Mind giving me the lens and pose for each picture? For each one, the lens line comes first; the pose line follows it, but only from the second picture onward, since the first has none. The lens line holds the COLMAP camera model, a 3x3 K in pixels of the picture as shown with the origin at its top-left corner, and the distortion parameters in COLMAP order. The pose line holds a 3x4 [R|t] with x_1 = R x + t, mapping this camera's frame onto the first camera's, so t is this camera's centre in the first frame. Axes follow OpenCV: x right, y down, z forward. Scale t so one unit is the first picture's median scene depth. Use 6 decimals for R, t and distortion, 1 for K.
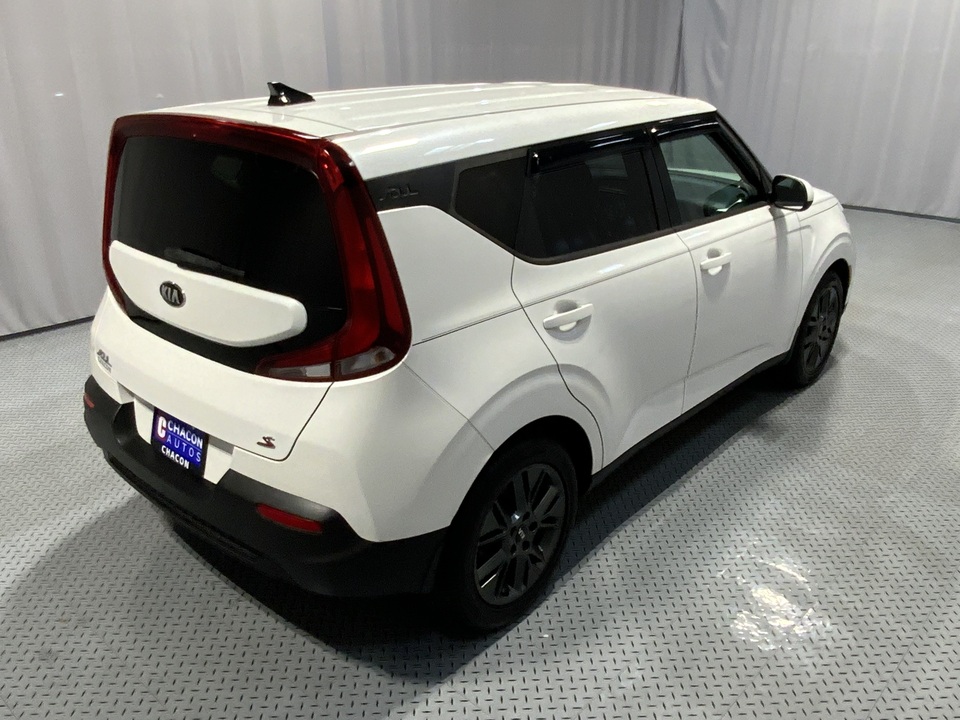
lens RADIAL K [[801.8, 0, 480.0], [0, 801.8, 360.0], [0, 0, 1]] dist [-0.005680, -0.002508]
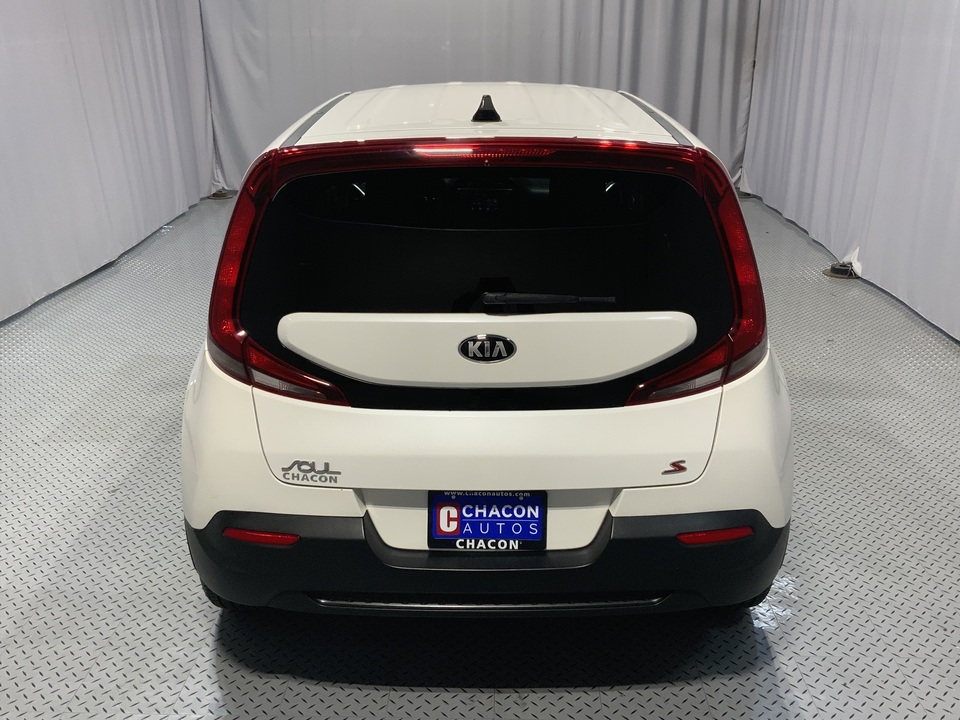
lens RADIAL K [[958.4, 0, 480.0], [0, 958.4, 360.0], [0, 0, 1]] dist [0.037403, -0.004370]
pose [[0.751474, -0.220710, 0.621751, -1.014954], [0.245494, 0.968258, 0.047000, -0.118642], [-0.612389, 0.117317, 0.781804, 0.217475]]
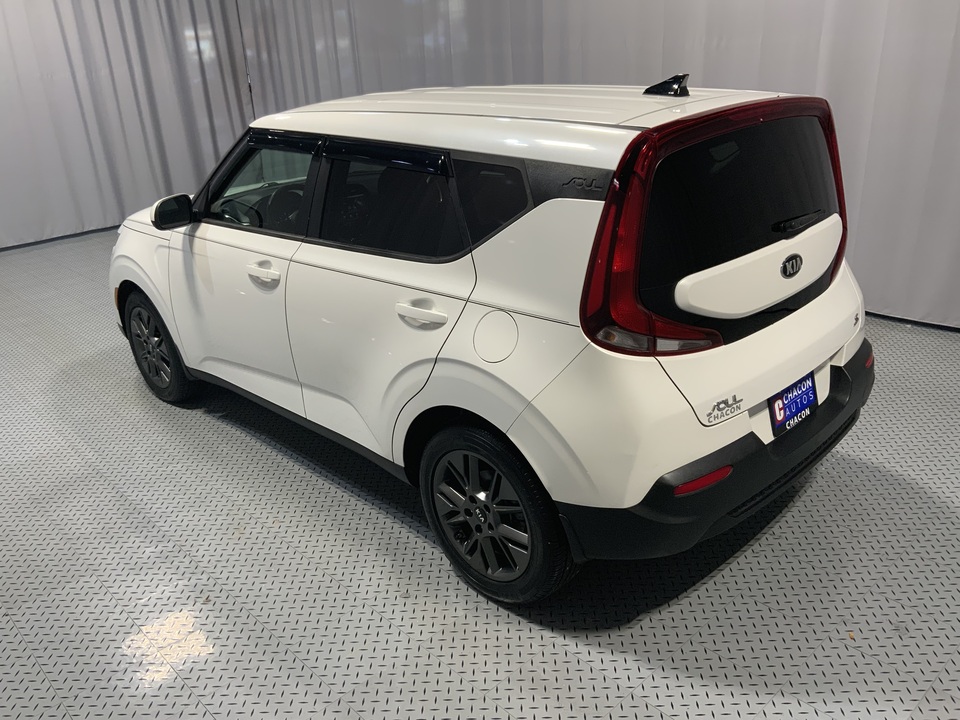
lens RADIAL K [[800.6, 0, 480.0], [0, 800.6, 360.0], [0, 0, 1]] dist [-0.000987, -0.001098]
pose [[0.077904, -0.375199, 0.923665, -1.443389], [0.422320, 0.851668, 0.310334, -0.479145], [-0.903093, 0.365906, 0.224803, 1.176232]]
